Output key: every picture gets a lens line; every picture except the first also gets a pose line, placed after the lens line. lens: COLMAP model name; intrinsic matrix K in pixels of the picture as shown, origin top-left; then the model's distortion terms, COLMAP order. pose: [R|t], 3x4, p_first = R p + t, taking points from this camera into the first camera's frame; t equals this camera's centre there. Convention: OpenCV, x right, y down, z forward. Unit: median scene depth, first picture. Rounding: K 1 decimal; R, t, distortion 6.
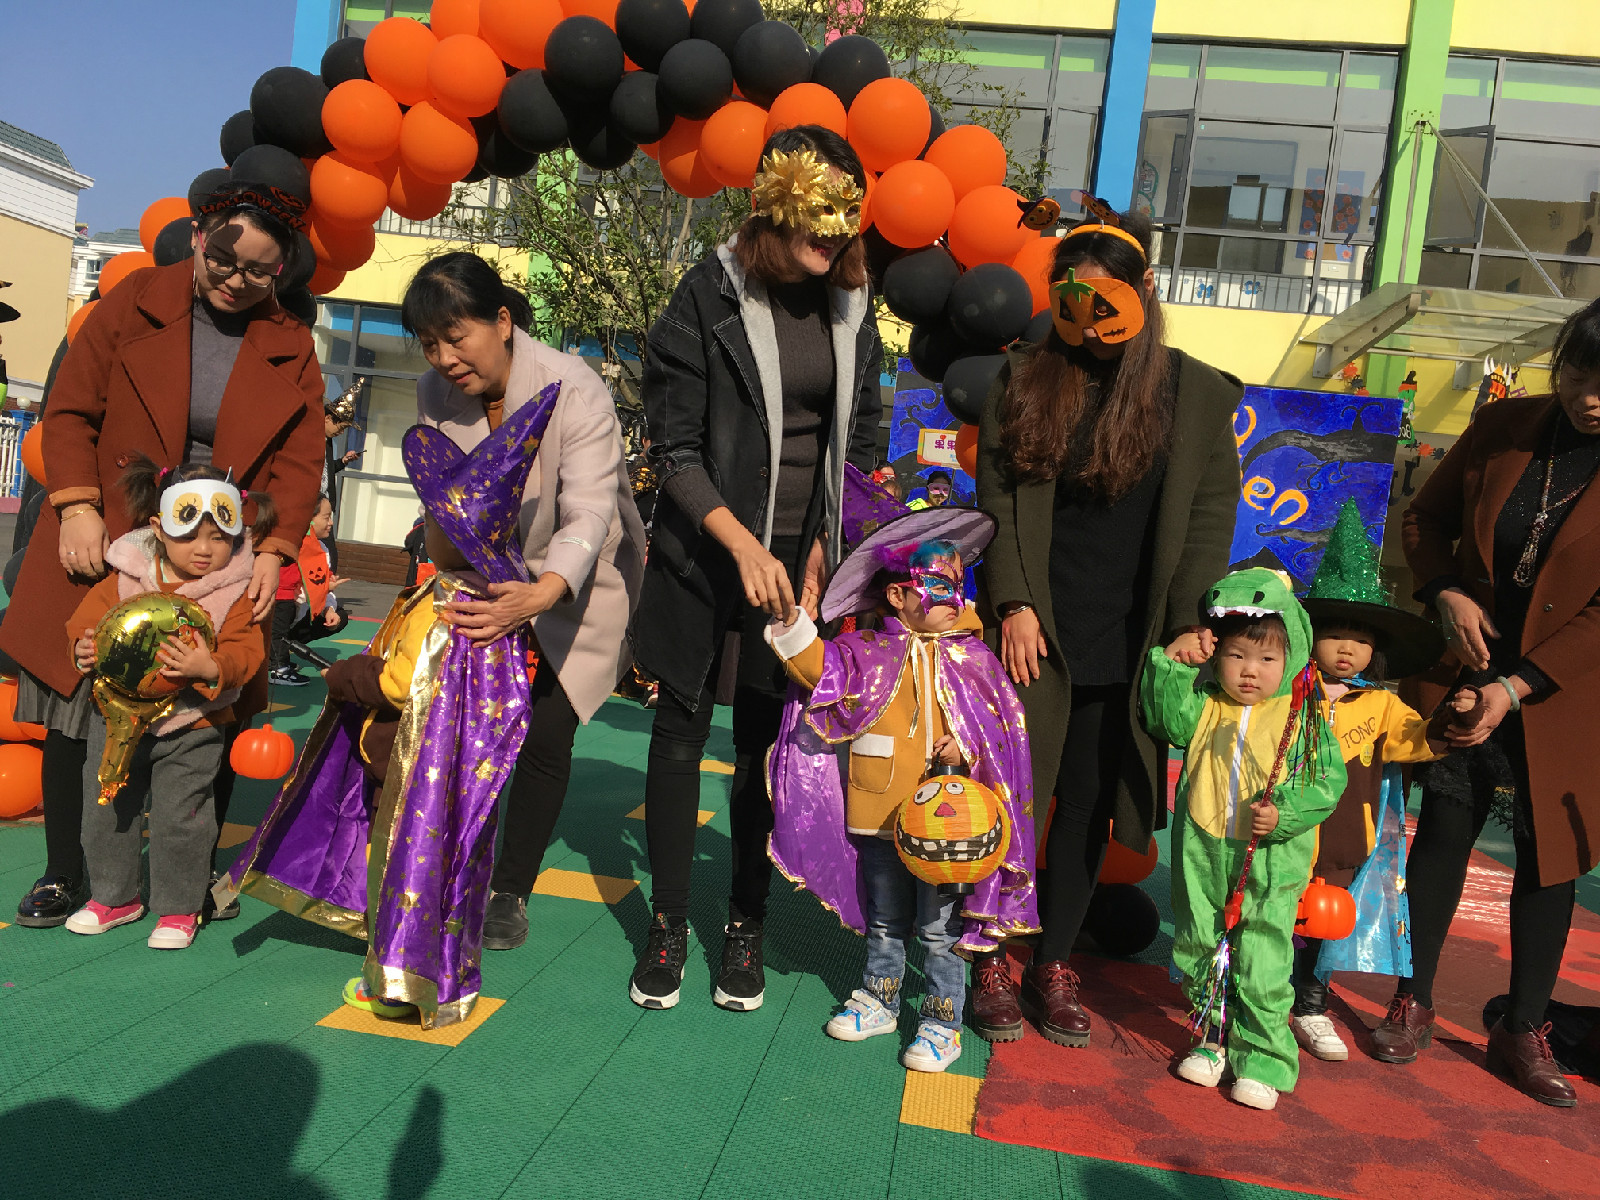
lens RADIAL K [[1380.6, 0, 802.9], [0, 1380.6, 606.4], [0, 0, 1]] dist [0.092813, -0.130983]
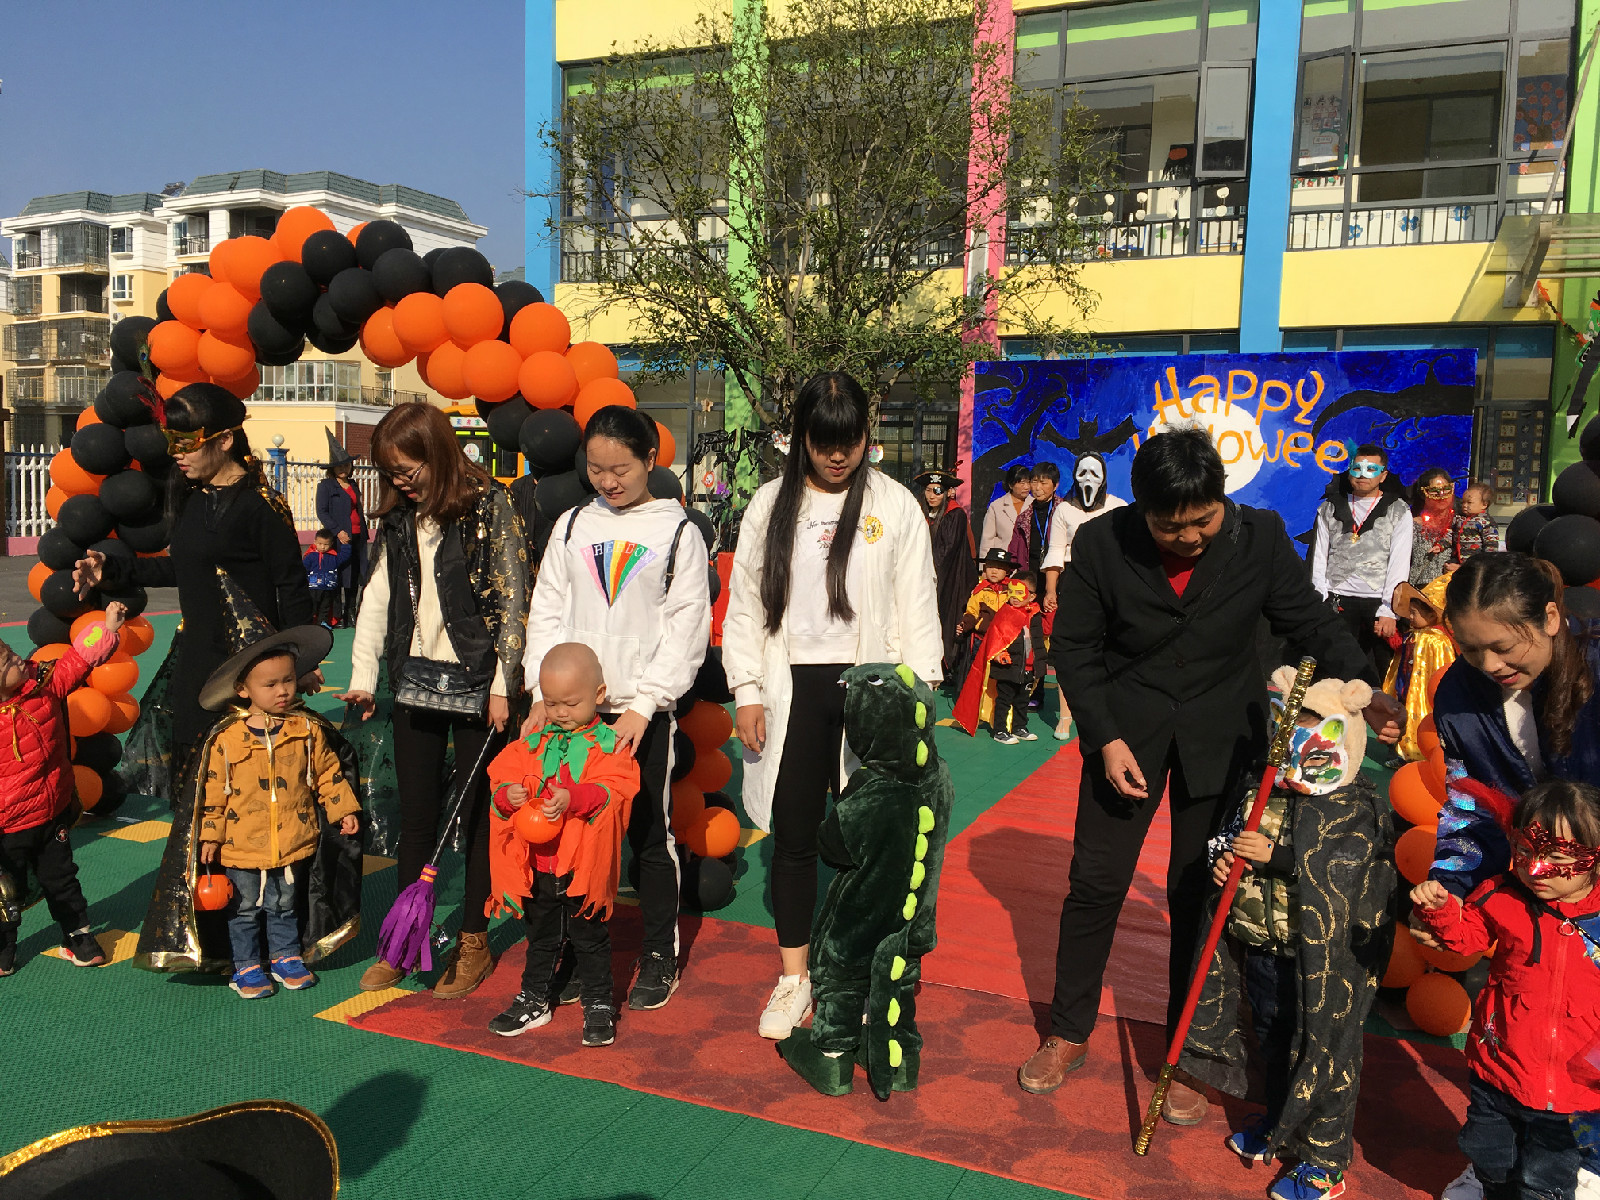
lens RADIAL K [[1380.6, 0, 794.1], [0, 1380.6, 609.2], [0, 0, 1]] dist [0.092813, -0.130983]
pose [[0.955500, -0.063784, -0.288013, 0.193980], [0.072002, 0.997242, 0.018019, -0.014421], [0.286069, -0.037954, 0.957457, -0.063168]]
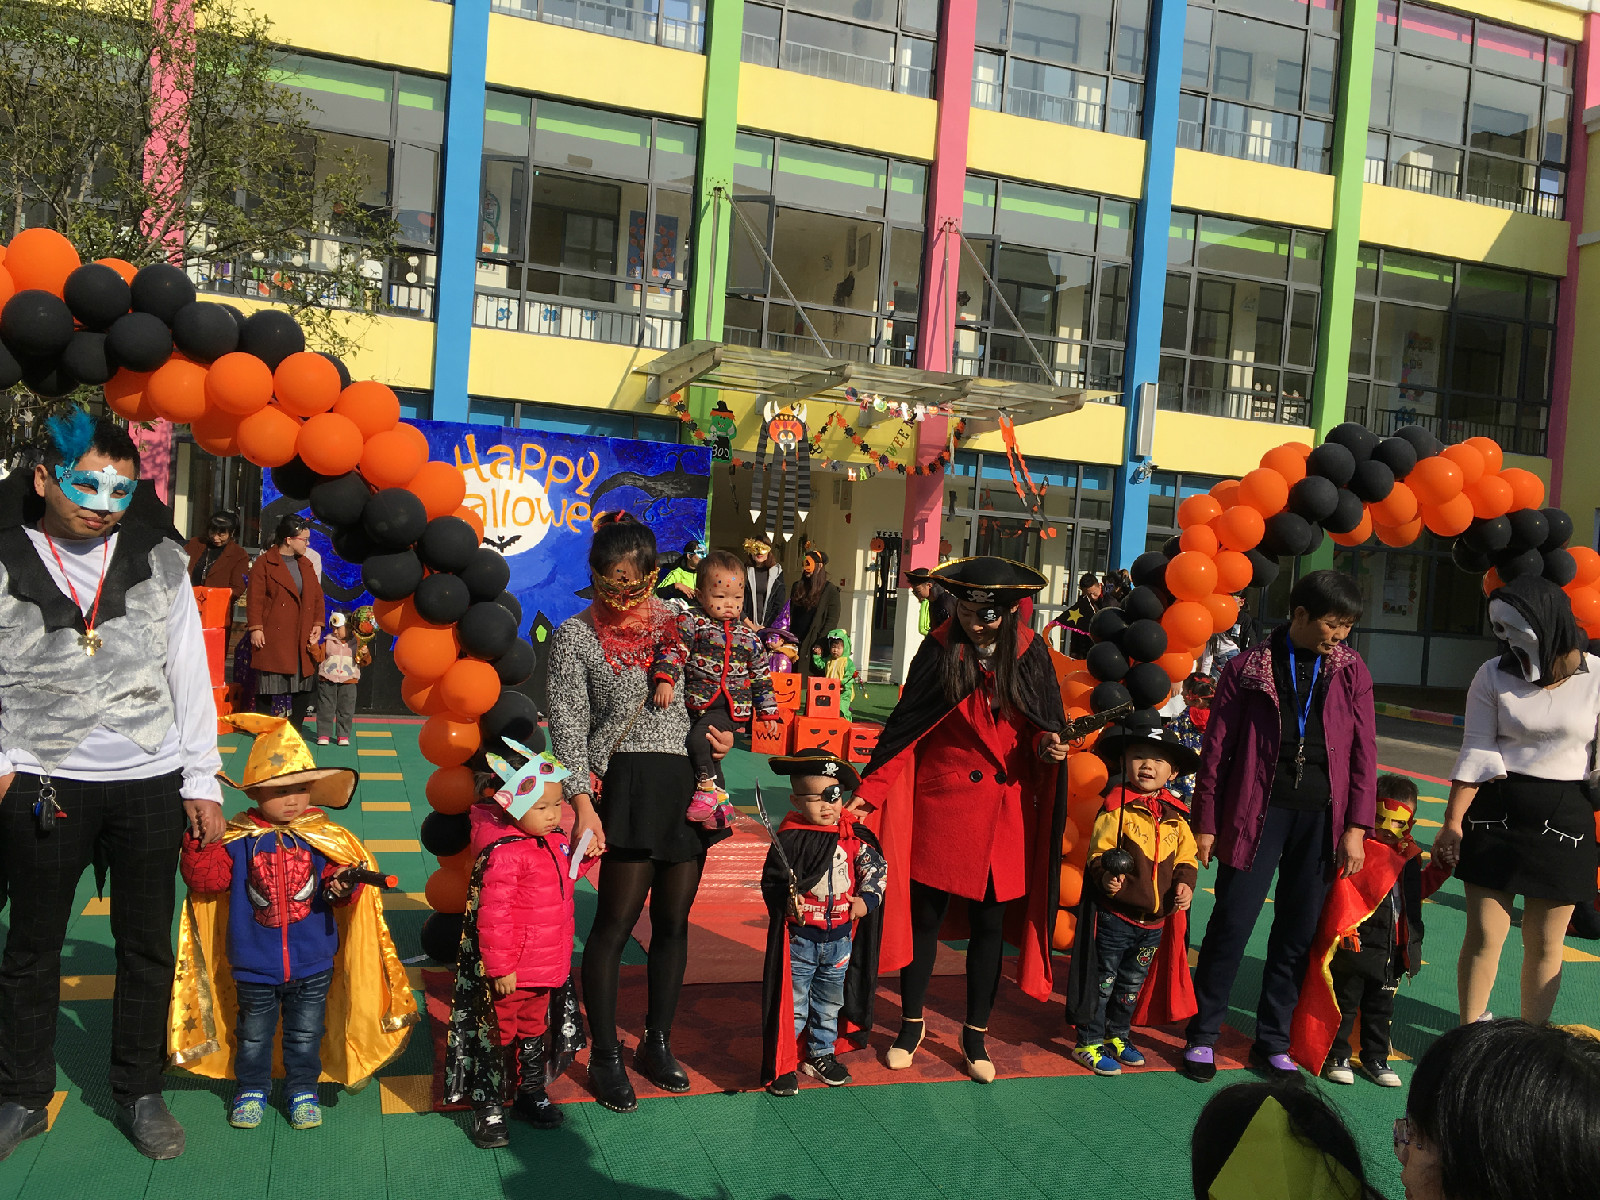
lens RADIAL K [[1380.6, 0, 818.6], [0, 1380.6, 601.5], [0, 0, 1]] dist [0.092813, -0.130983]
pose [[0.895497, -0.060840, 0.440889, -0.026693], [0.048418, 0.998050, 0.039383, -0.043743], [-0.442425, -0.013921, 0.896697, -0.110983]]
